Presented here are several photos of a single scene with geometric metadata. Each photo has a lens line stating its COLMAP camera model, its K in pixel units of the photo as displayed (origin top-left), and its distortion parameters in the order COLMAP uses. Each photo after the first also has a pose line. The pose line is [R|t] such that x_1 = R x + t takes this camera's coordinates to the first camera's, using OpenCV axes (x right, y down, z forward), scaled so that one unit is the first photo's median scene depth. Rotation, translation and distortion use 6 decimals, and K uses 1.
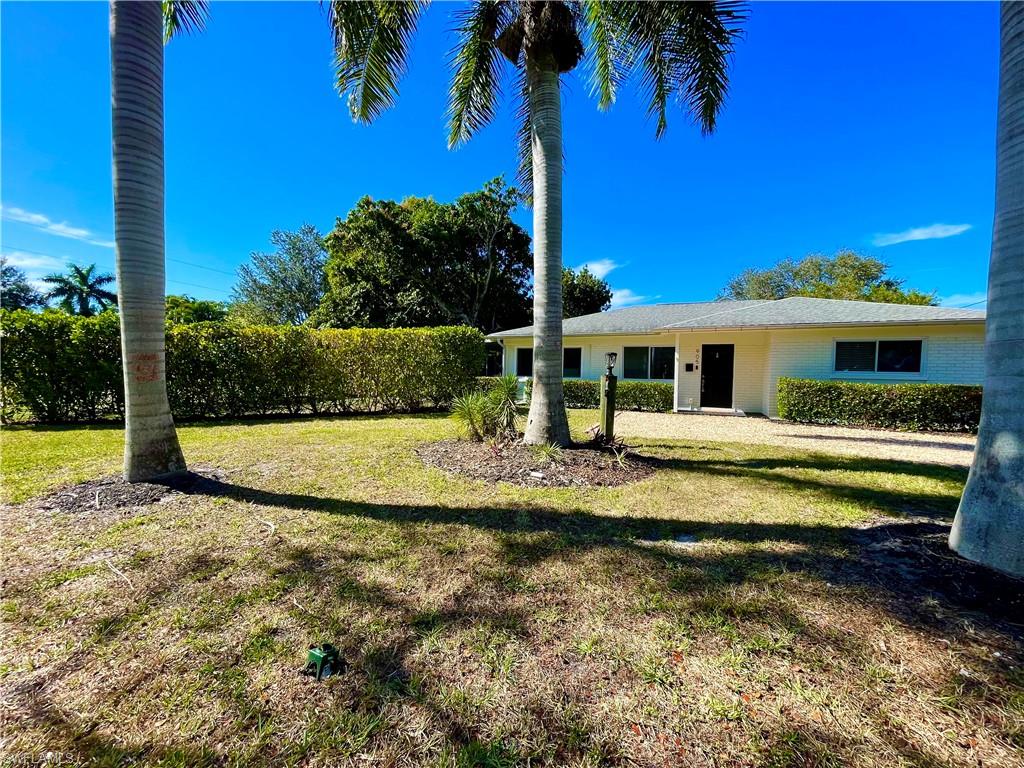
lens RADIAL K [[413.4, 0, 507.0], [0, 413.4, 386.9], [0, 0, 1]] dist [-0.002157, 0.000549]
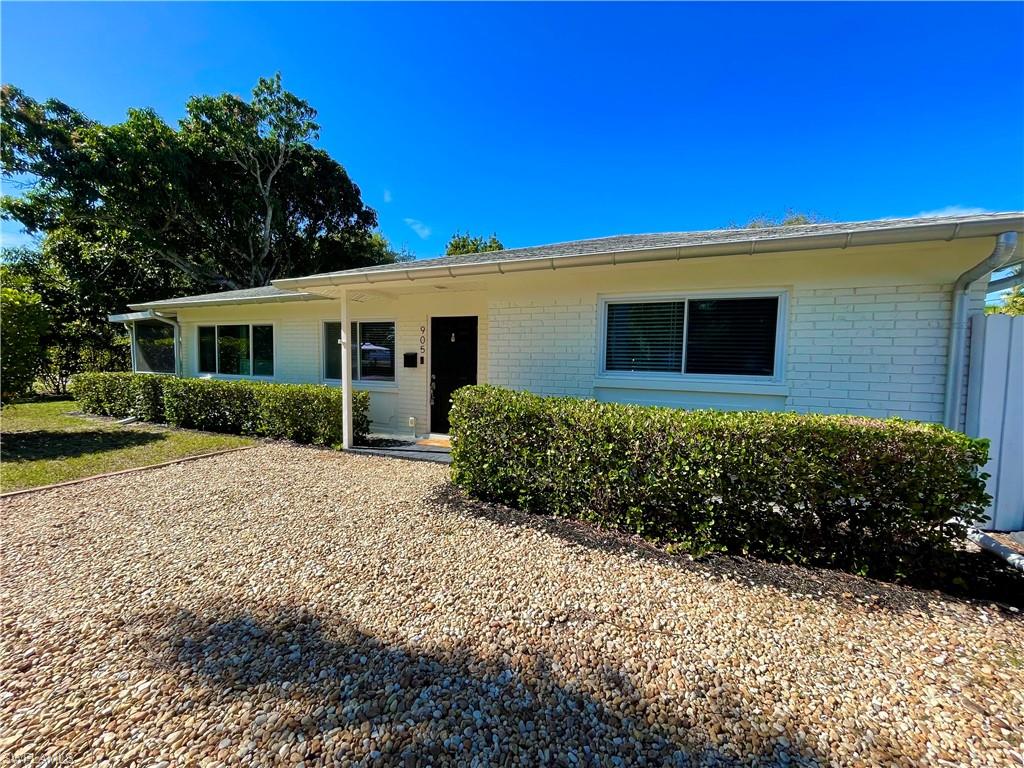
lens RADIAL K [[413.4, 0, 516.7], [0, 413.4, 380.8], [0, 0, 1]] dist [-0.002157, 0.000549]
pose [[0.999950, 0.006429, -0.007689, 0.589057], [-0.006364, 0.999945, 0.008370, -0.025966], [0.007742, -0.008321, 0.999935, 0.471529]]
